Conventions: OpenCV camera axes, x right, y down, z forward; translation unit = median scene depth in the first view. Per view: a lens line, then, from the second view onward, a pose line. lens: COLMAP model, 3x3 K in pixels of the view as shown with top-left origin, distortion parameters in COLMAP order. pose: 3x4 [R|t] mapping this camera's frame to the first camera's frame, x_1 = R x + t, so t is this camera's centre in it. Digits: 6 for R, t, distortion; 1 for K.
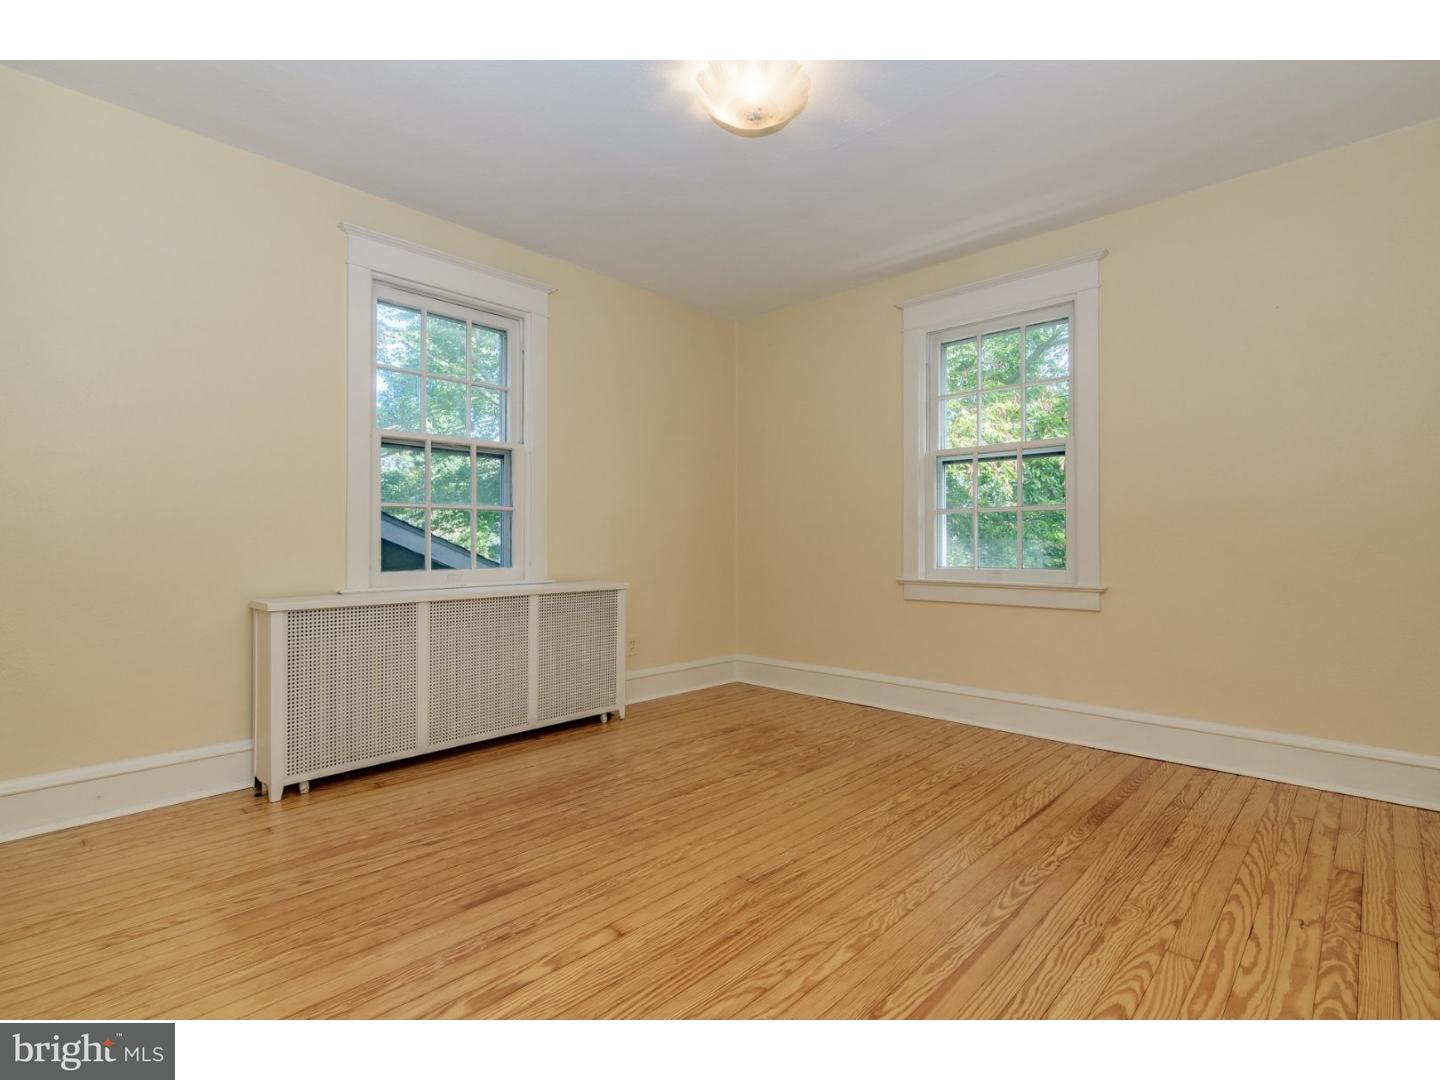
lens RADIAL K [[701.2, 0, 708.6], [0, 701.2, 541.9], [0, 0, 1]] dist [-0.002432, 0.000570]
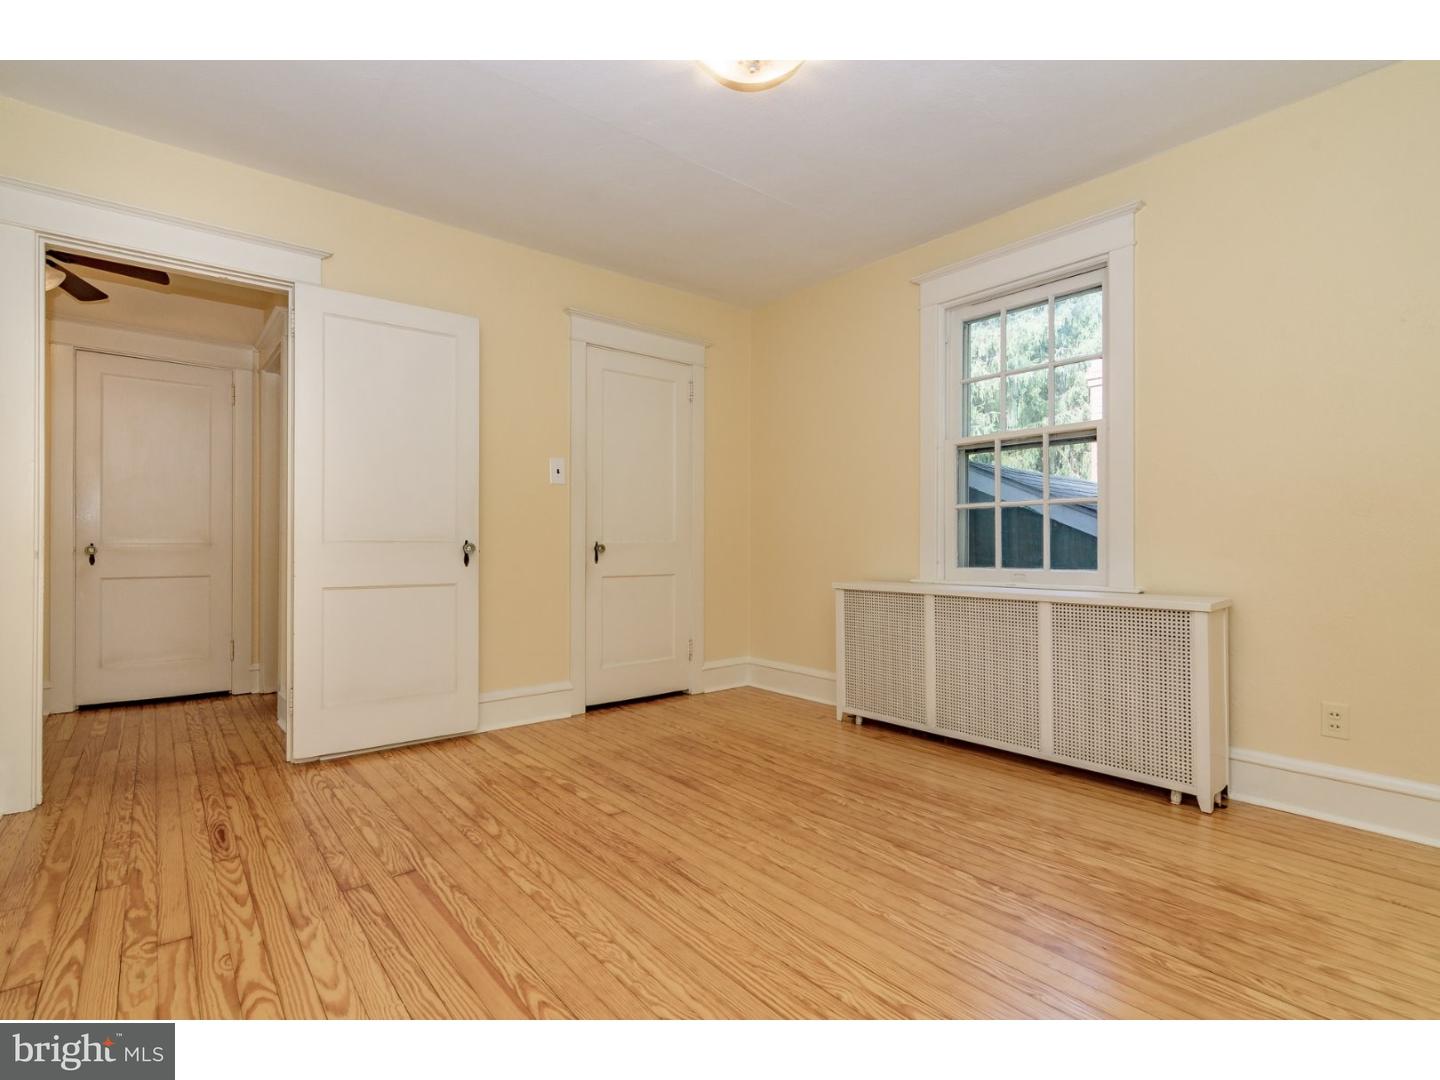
lens RADIAL K [[701.2, 0, 712.8], [0, 701.2, 540.1], [0, 0, 1]] dist [-0.002432, 0.000570]
pose [[-0.131671, -0.002745, -0.991290, 0.794442], [0.002549, 0.999992, -0.003108, 0.002921], [0.991290, -0.002936, -0.131663, 0.875766]]
